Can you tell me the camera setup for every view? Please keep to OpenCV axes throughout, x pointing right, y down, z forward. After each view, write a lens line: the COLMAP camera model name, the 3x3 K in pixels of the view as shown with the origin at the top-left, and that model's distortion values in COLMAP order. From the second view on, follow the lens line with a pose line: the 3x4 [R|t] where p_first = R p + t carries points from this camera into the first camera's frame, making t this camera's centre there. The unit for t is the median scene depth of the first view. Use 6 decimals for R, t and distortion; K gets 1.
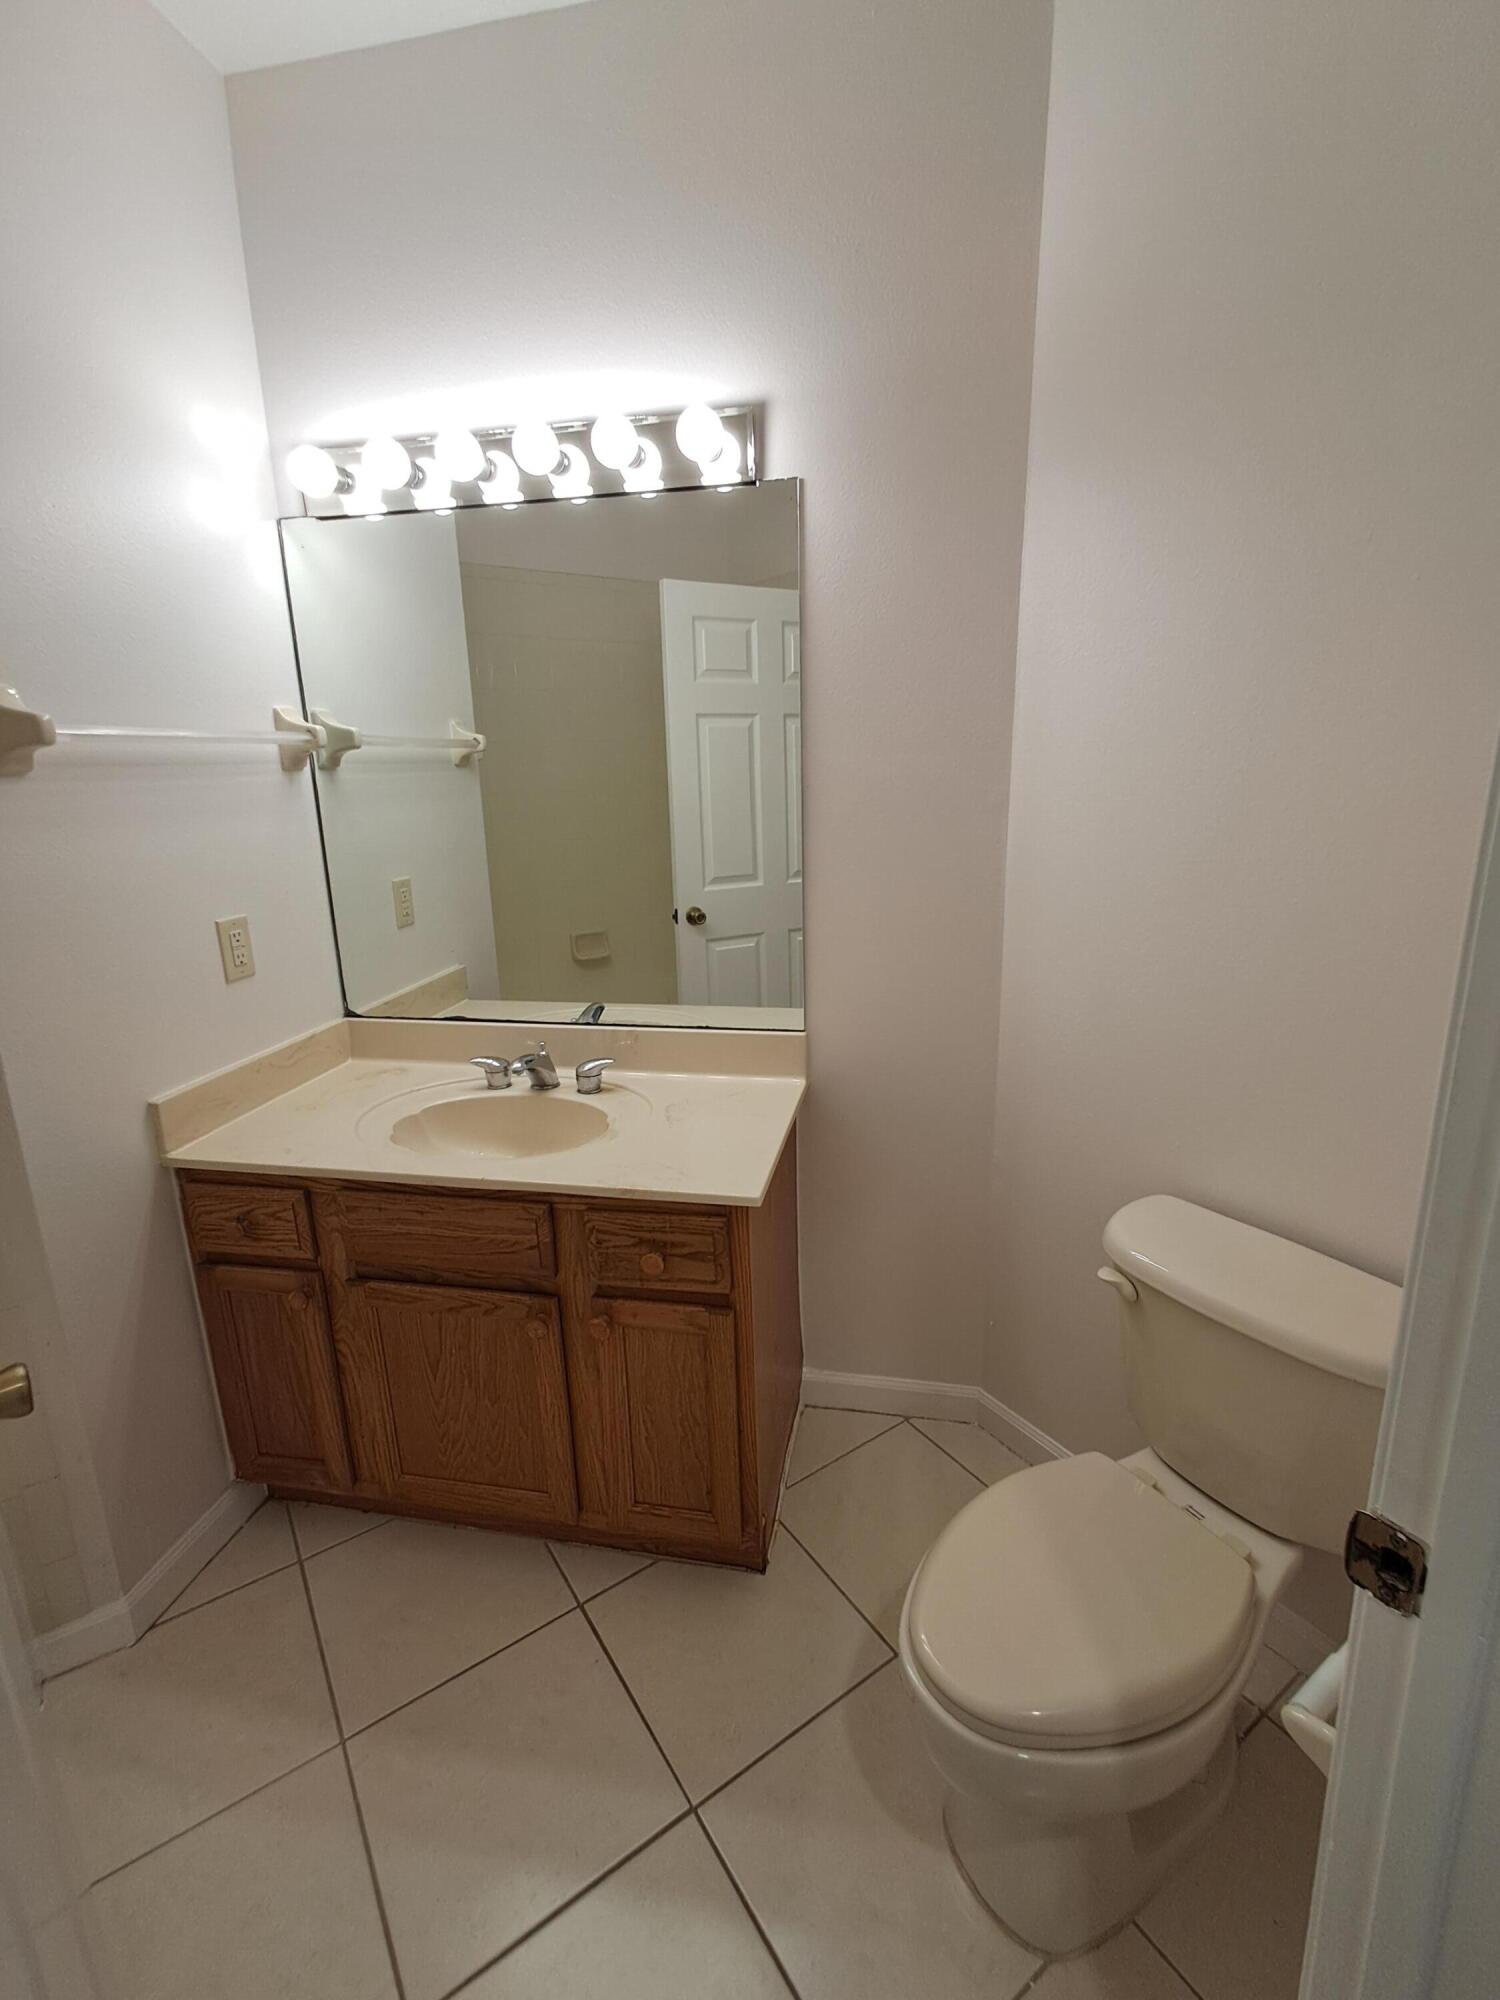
lens RADIAL K [[921.1, 0, 793.1], [0, 921.1, 995.0], [0, 0, 1]] dist [0.000452, 0.000084]
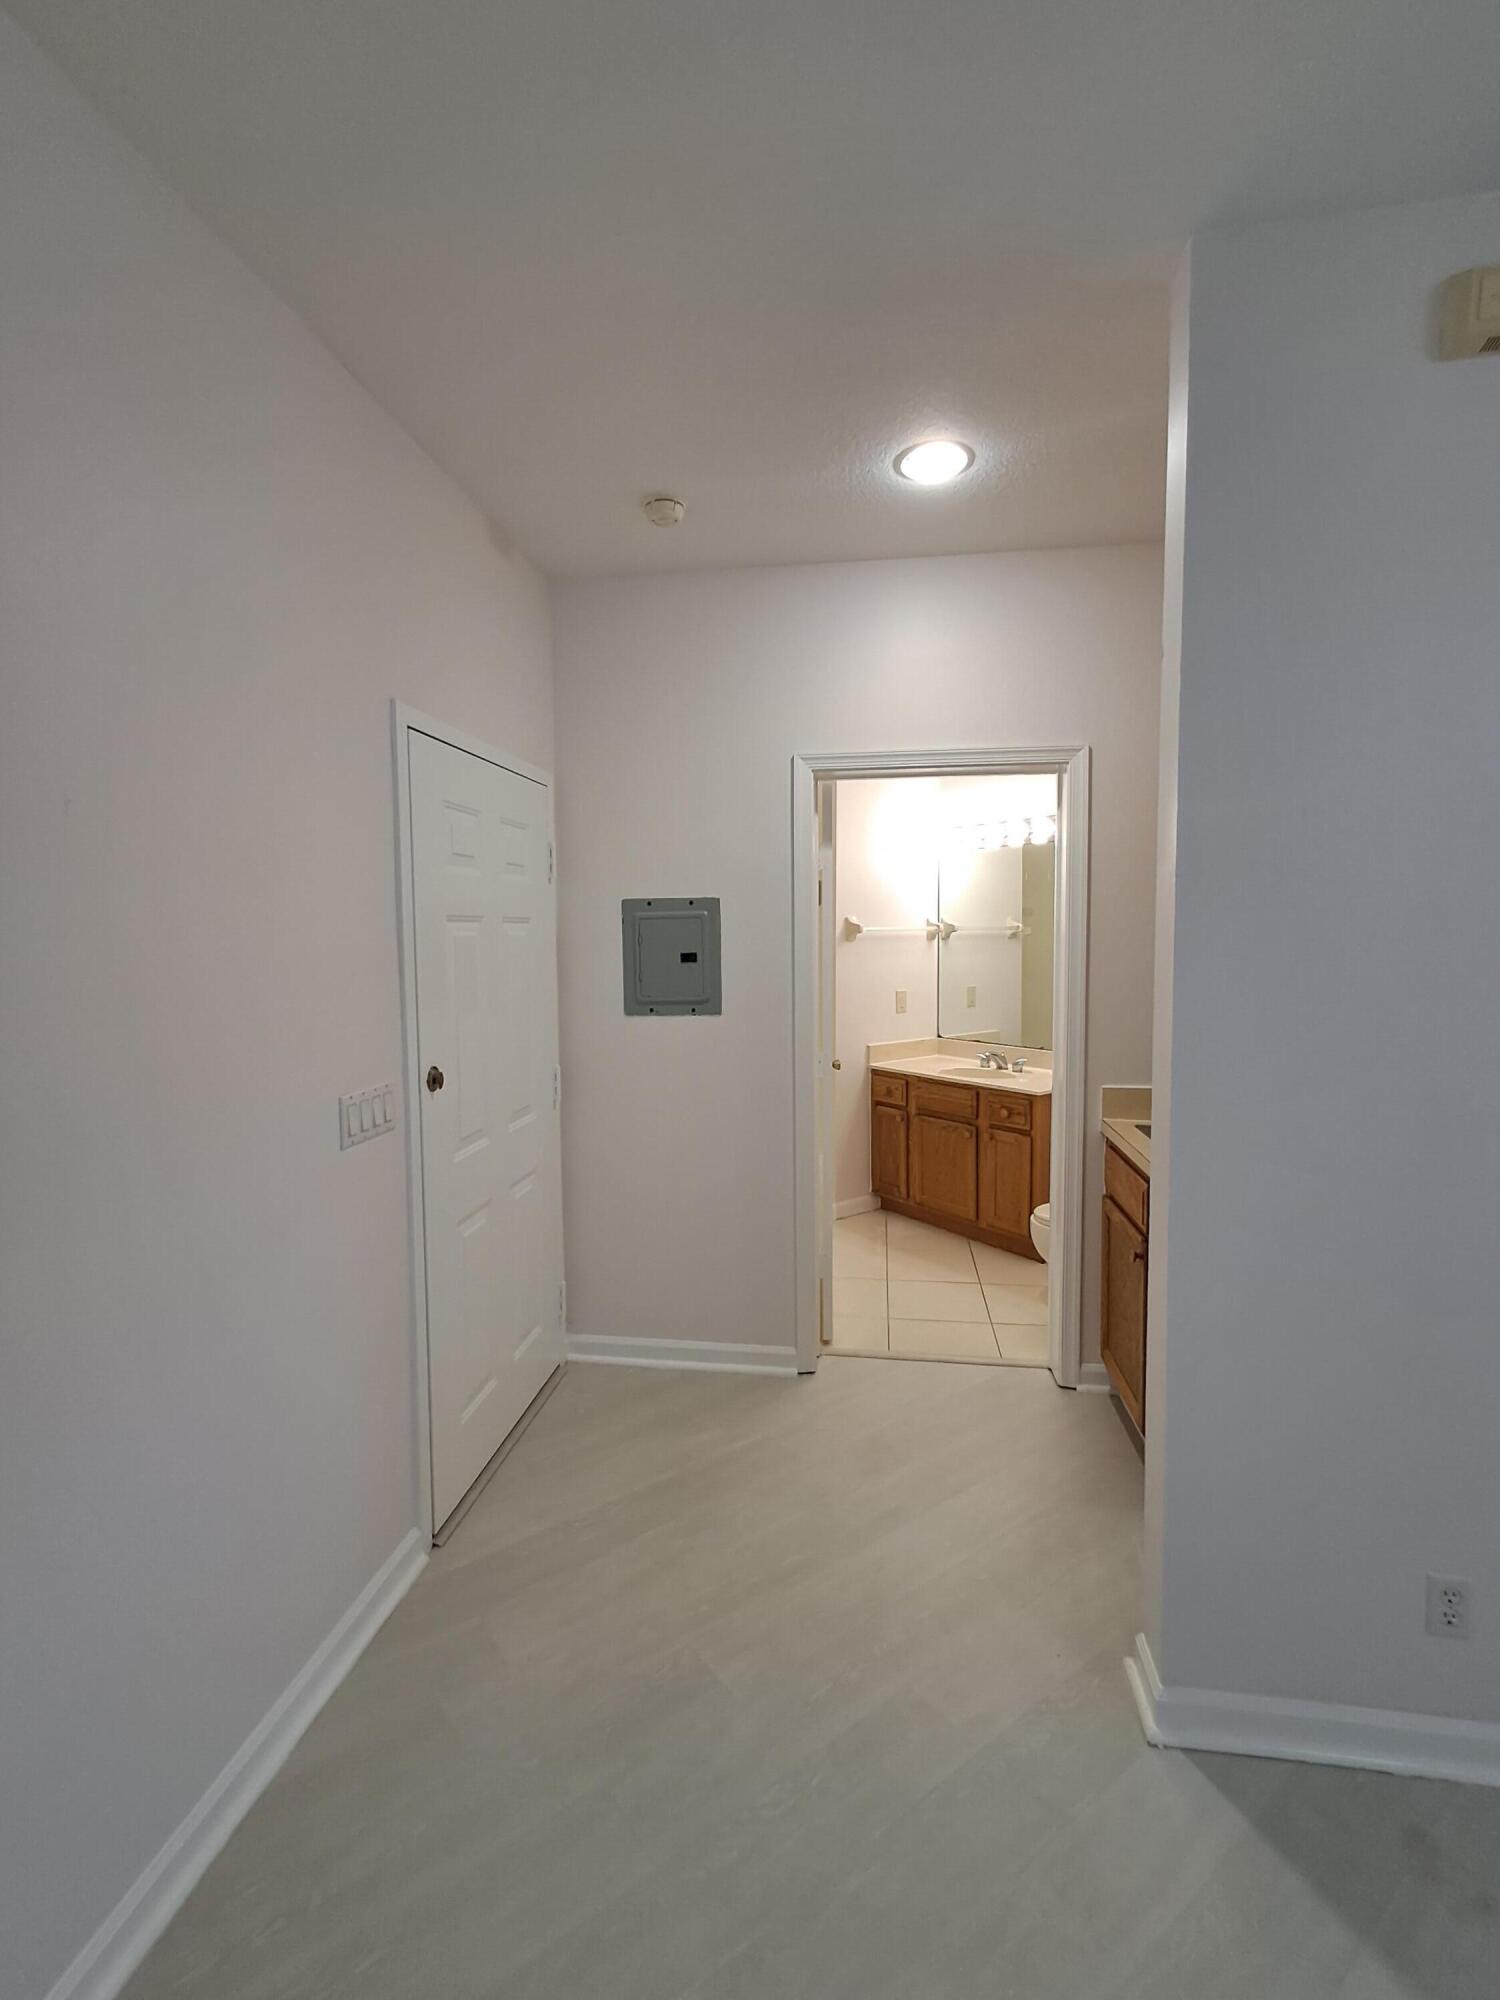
lens RADIAL K [[899.0, 0, 750.0], [0, 899.0, 1000.0], [0, 0, 1]] dist [0.000243, 0.000008]
pose [[0.718348, 0.056526, -0.693383, 1.038966], [-0.171493, 0.980324, -0.097750, 0.314632], [0.674215, 0.189129, 0.713908, -1.369390]]
